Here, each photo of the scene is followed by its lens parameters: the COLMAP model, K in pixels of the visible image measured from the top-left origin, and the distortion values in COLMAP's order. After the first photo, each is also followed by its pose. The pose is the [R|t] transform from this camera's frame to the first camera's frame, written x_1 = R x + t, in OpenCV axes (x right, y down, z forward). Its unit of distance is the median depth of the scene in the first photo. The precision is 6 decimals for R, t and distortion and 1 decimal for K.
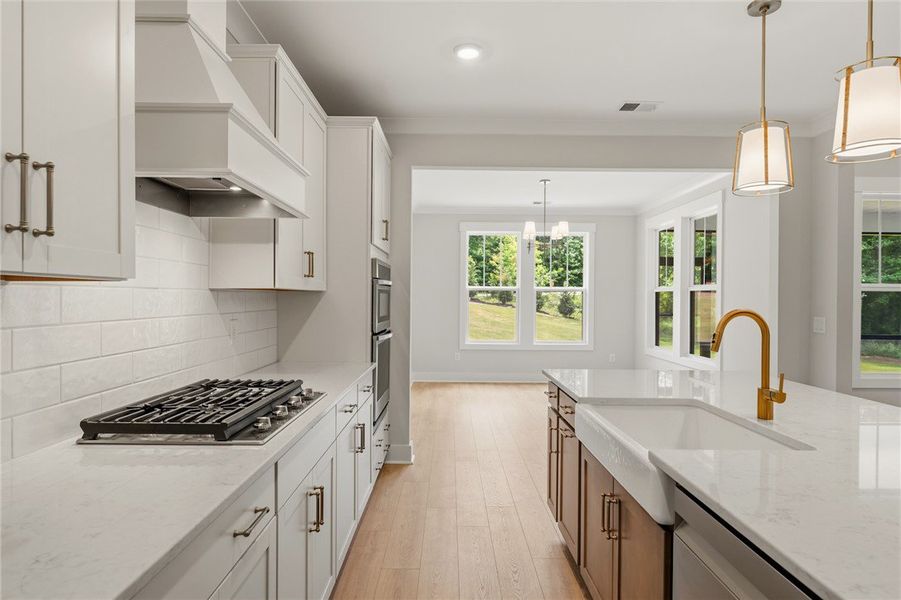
lens RADIAL K [[512.4, 0, 450.5], [0, 512.4, 300.0], [0, 0, 1]] dist [-0.000248, -0.000301]
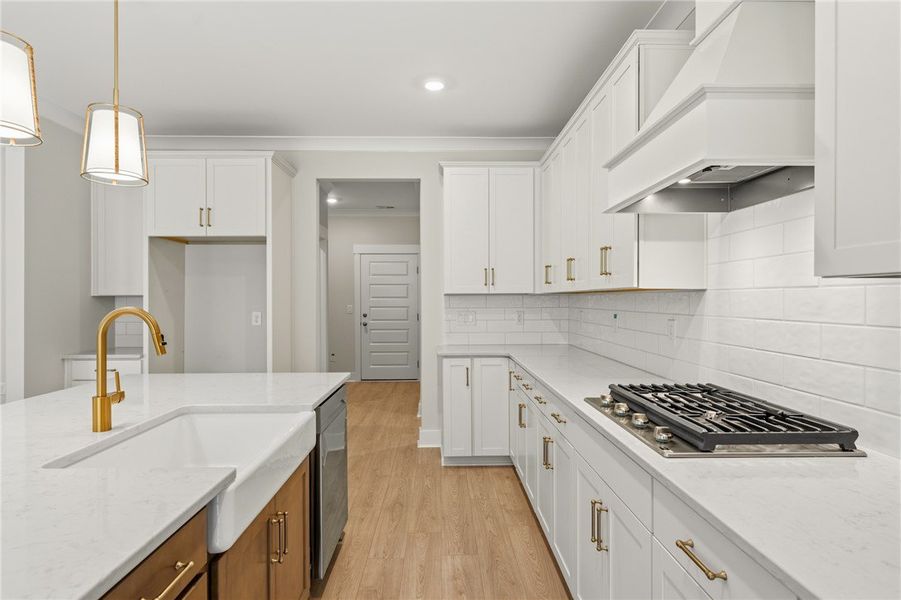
lens RADIAL K [[512.4, 0, 450.5], [0, 512.4, 300.0], [0, 0, 1]] dist [-0.000248, -0.000301]
pose [[-0.999933, -0.004281, -0.010719, 0.020496], [-0.004368, 0.999958, 0.008085, -0.005241], [0.010684, 0.008131, -0.999910, 1.936365]]
